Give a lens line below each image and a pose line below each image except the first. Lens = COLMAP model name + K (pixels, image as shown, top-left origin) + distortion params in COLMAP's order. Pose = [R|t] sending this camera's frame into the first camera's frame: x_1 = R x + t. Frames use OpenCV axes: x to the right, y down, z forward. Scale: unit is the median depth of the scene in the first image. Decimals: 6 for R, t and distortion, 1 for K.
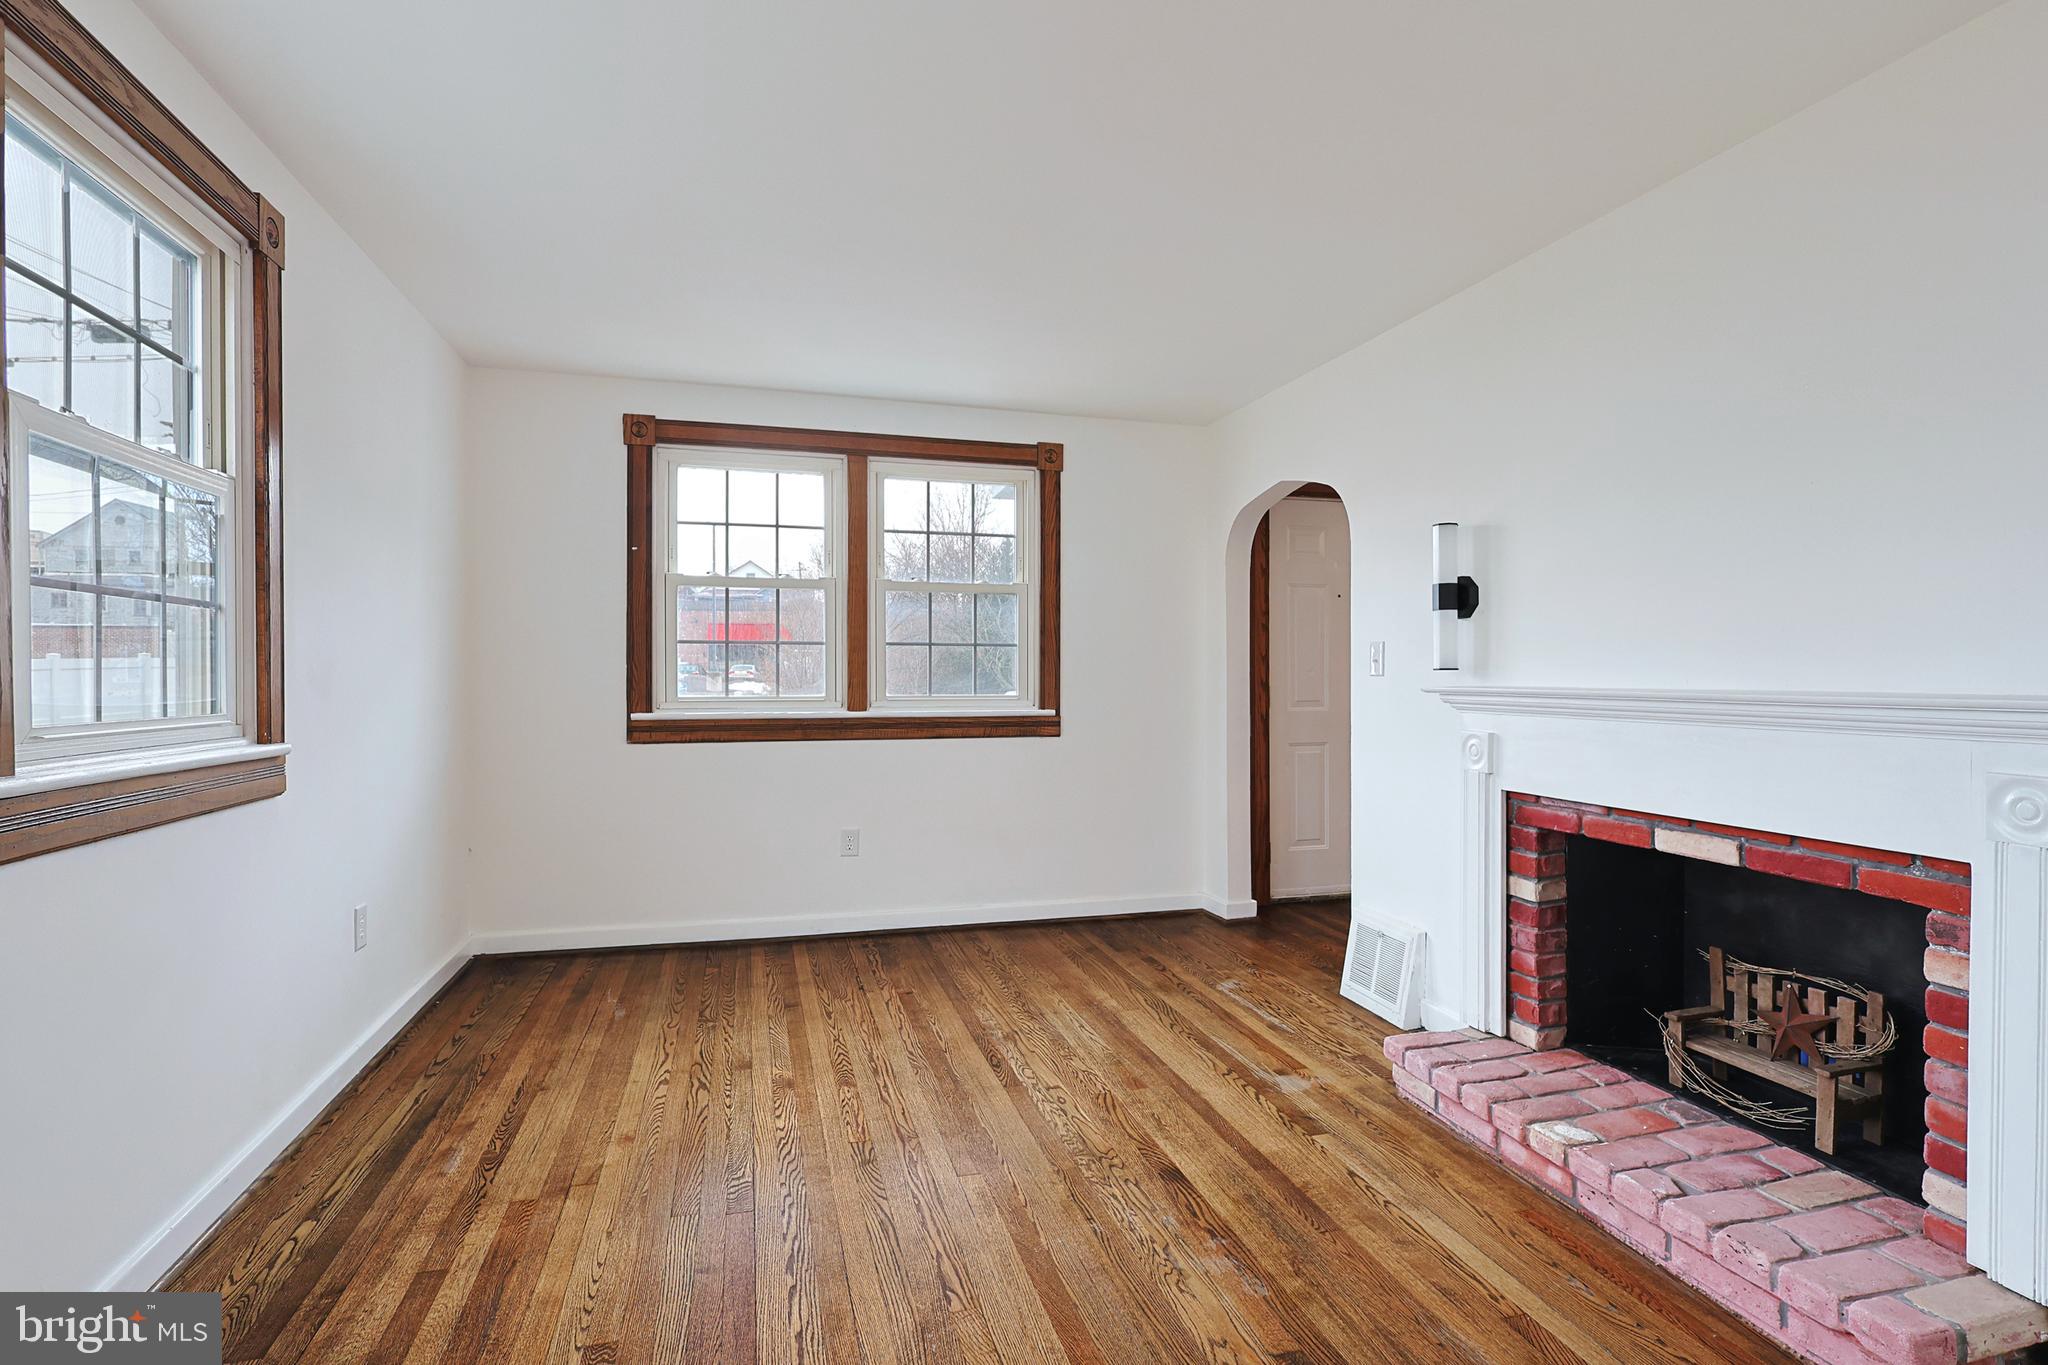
lens RADIAL K [[988.8, 0, 1012.2], [0, 988.8, 675.2], [0, 0, 1]] dist [0.001111, 0.002309]
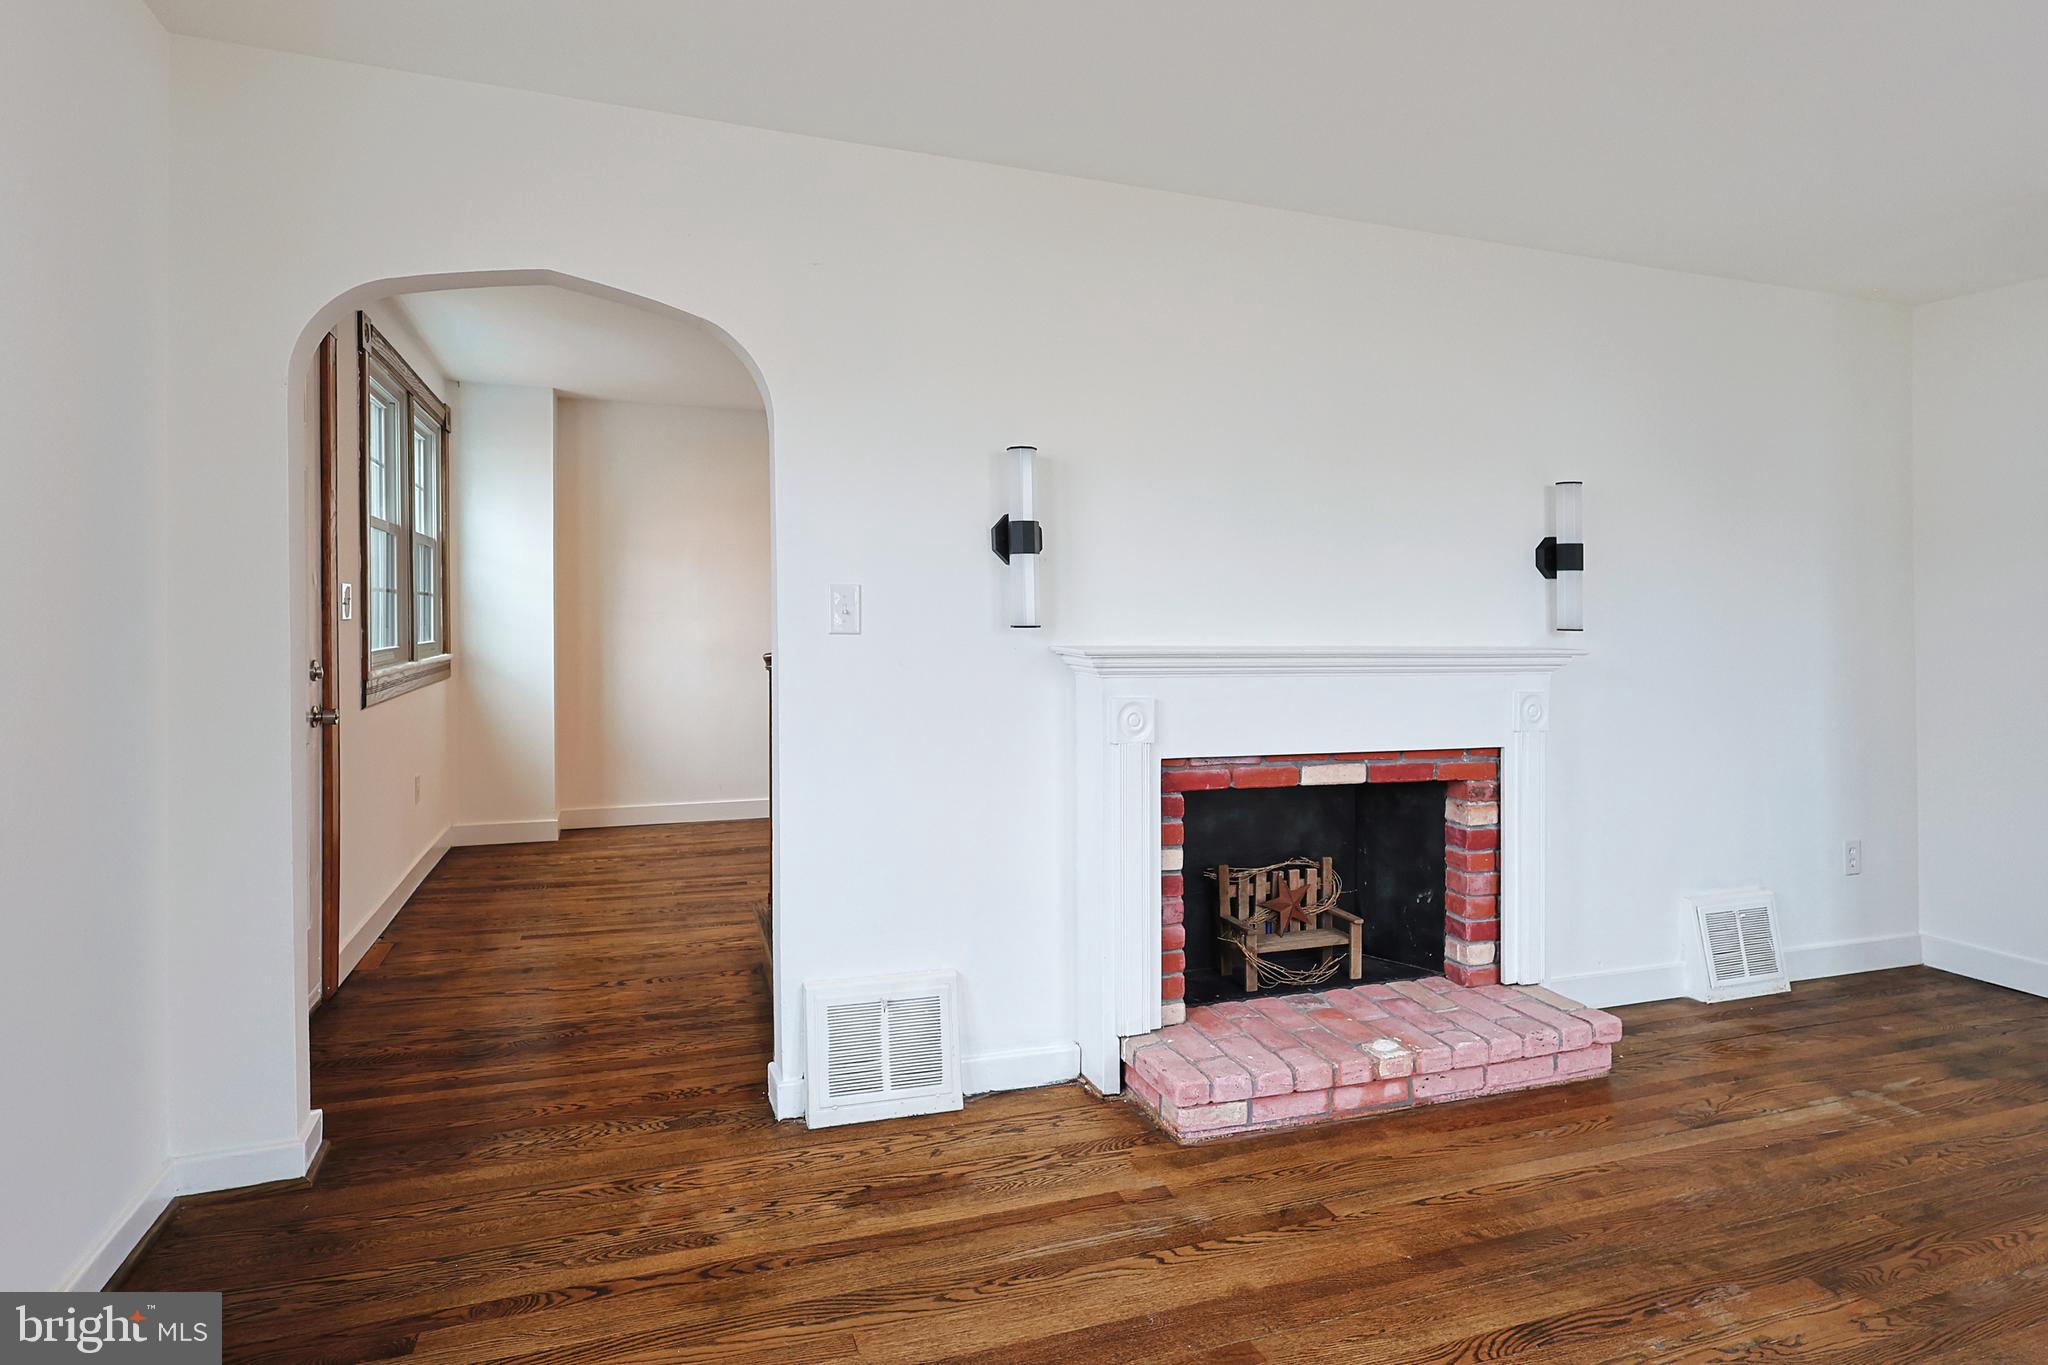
lens RADIAL K [[1129.0, 0, 983.7], [0, 1129.0, 584.9], [0, 0, 1]] dist [0.001592, 0.003602]
pose [[-0.073050, 0.024265, 0.997033, -0.535950], [-0.008462, 0.999653, -0.024949, -0.019021], [-0.997292, -0.010259, -0.072819, 1.202937]]
